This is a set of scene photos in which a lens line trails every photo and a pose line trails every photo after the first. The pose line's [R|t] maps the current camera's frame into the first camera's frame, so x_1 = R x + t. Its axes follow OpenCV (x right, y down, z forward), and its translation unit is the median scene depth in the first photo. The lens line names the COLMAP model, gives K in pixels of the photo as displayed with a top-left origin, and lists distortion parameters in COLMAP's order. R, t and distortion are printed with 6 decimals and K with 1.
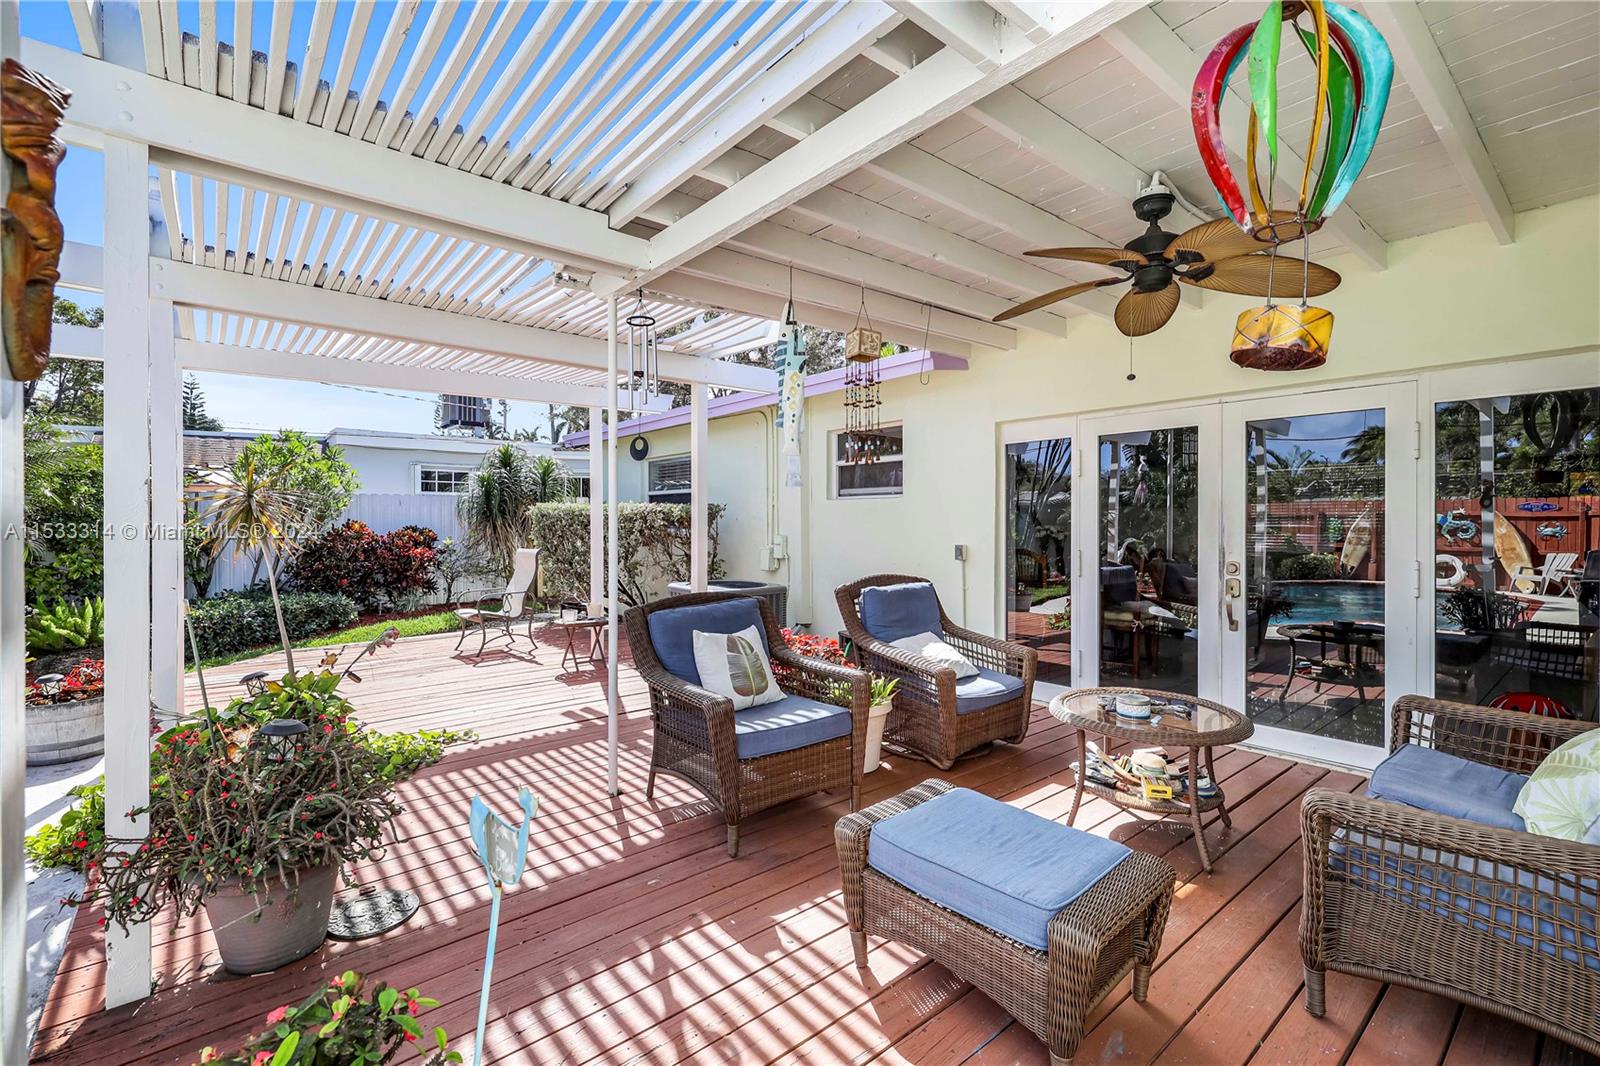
lens RADIAL K [[707.8, 0, 800.8], [0, 707.8, 544.7], [0, 0, 1]] dist [0.000867, 0.000070]
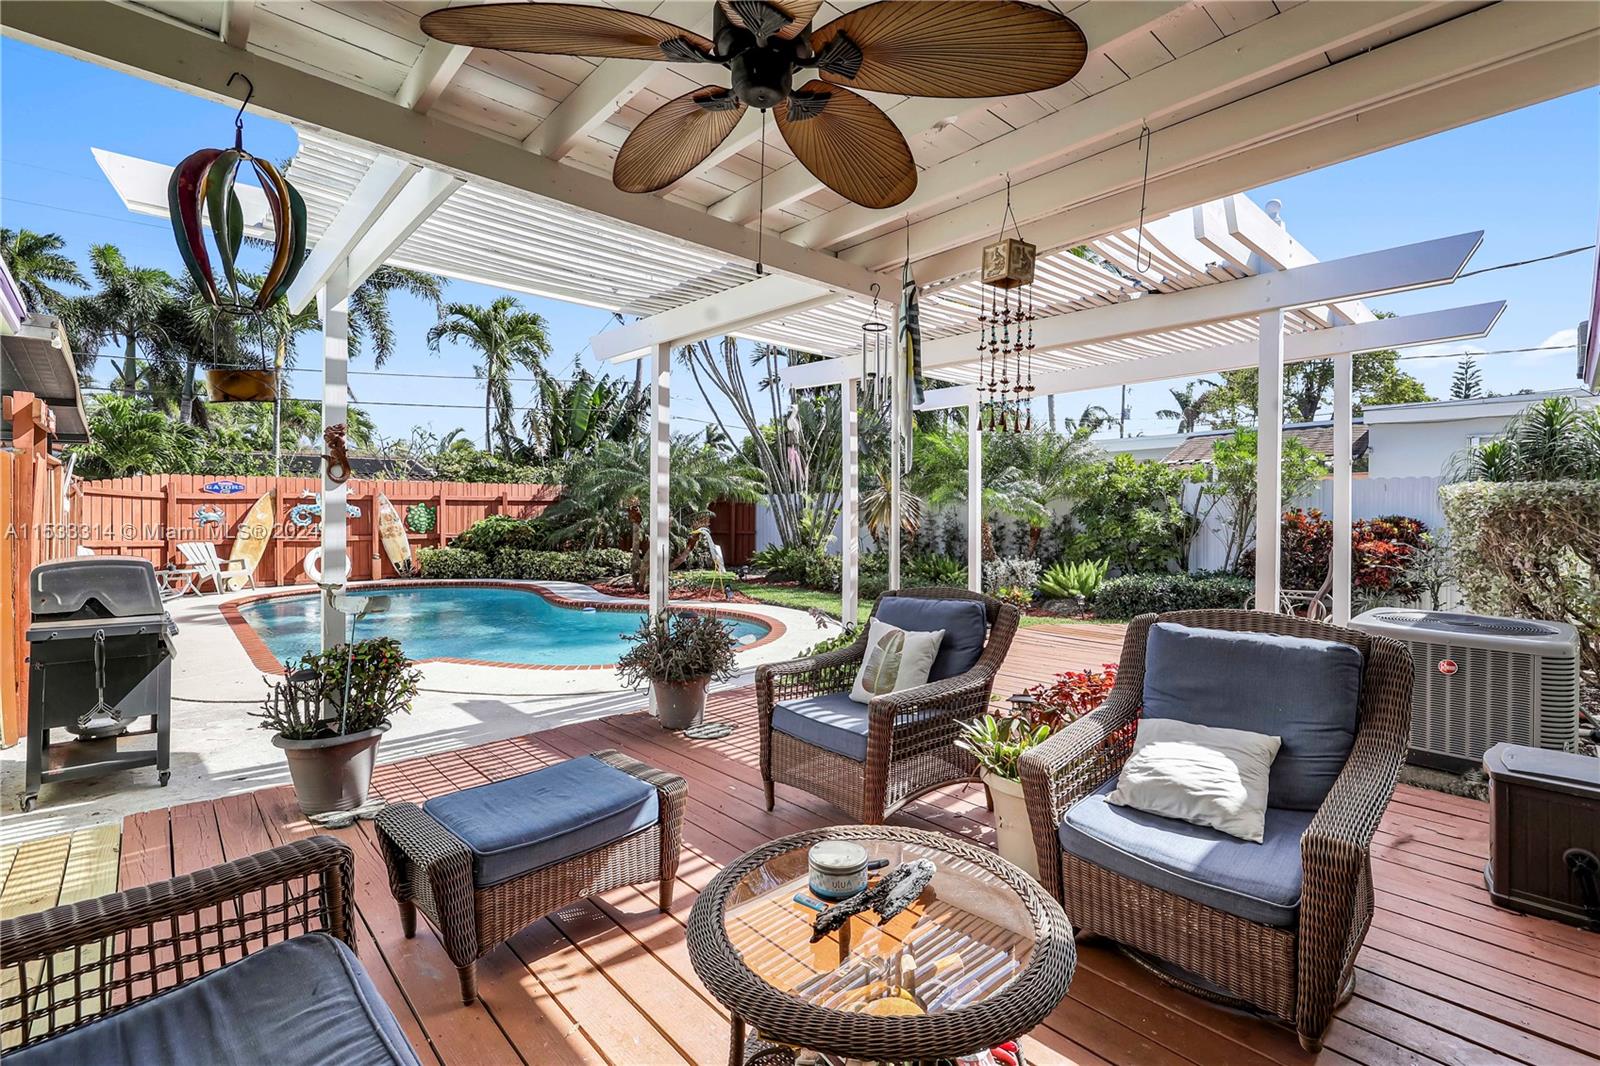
lens RADIAL K [[713.0, 0, 801.4], [0, 713.0, 506.2], [0, 0, 1]] dist [-0.000724, -0.000102]
pose [[0.049449, -0.000189, -0.998777, 1.152845], [-0.031950, 0.999488, -0.001771, -0.051344], [0.998265, 0.031999, 0.049418, 1.068435]]
